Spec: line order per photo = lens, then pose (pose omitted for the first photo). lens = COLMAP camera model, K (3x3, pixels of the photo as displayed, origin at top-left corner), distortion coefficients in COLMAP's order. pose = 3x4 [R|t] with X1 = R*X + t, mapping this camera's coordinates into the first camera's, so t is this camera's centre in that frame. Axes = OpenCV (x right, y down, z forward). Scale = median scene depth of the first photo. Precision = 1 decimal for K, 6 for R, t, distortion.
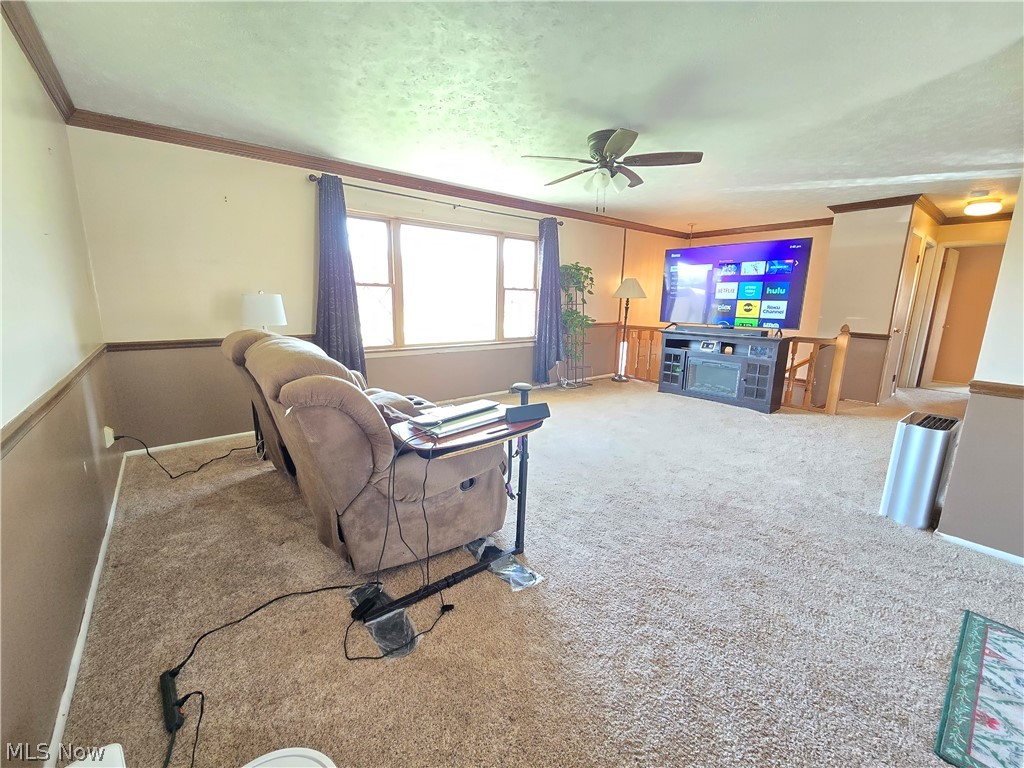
lens RADIAL K [[421.2, 0, 509.4], [0, 421.2, 383.1], [0, 0, 1]] dist [-0.001187, 0.000905]
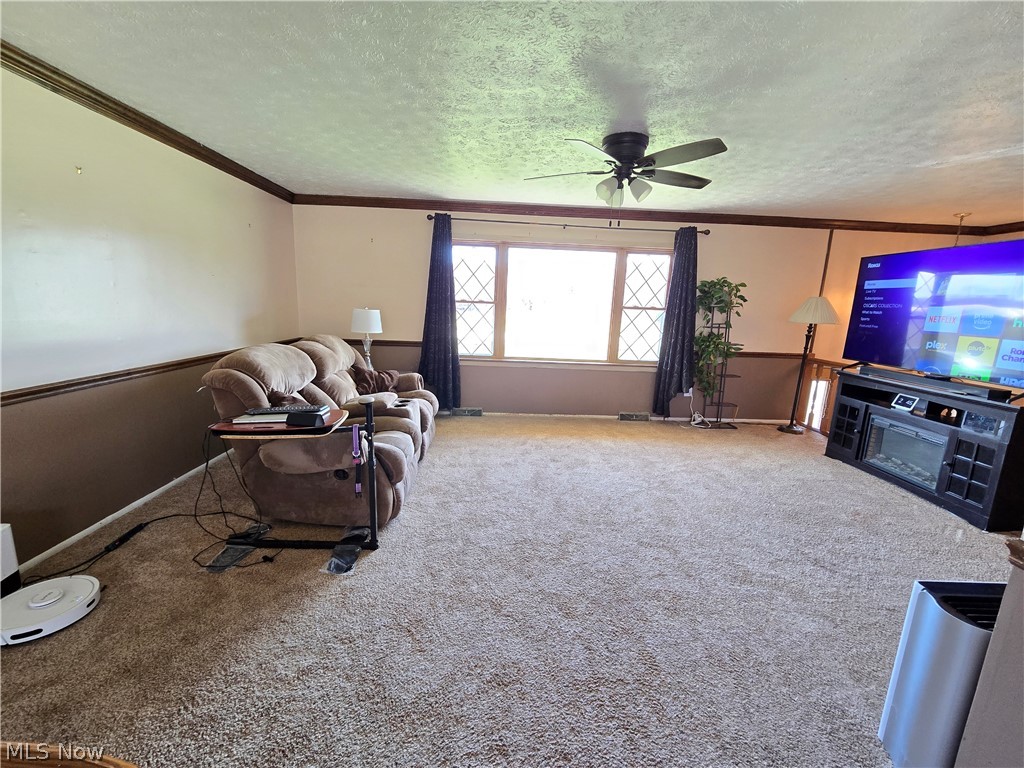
lens RADIAL K [[421.2, 0, 509.0], [0, 421.2, 382.8], [0, 0, 1]] dist [-0.001187, 0.000905]
pose [[0.800314, 0.129435, -0.585443, 0.392271], [-0.144653, 0.989260, 0.020971, -0.046377], [0.581870, 0.067903, 0.810442, 0.120738]]
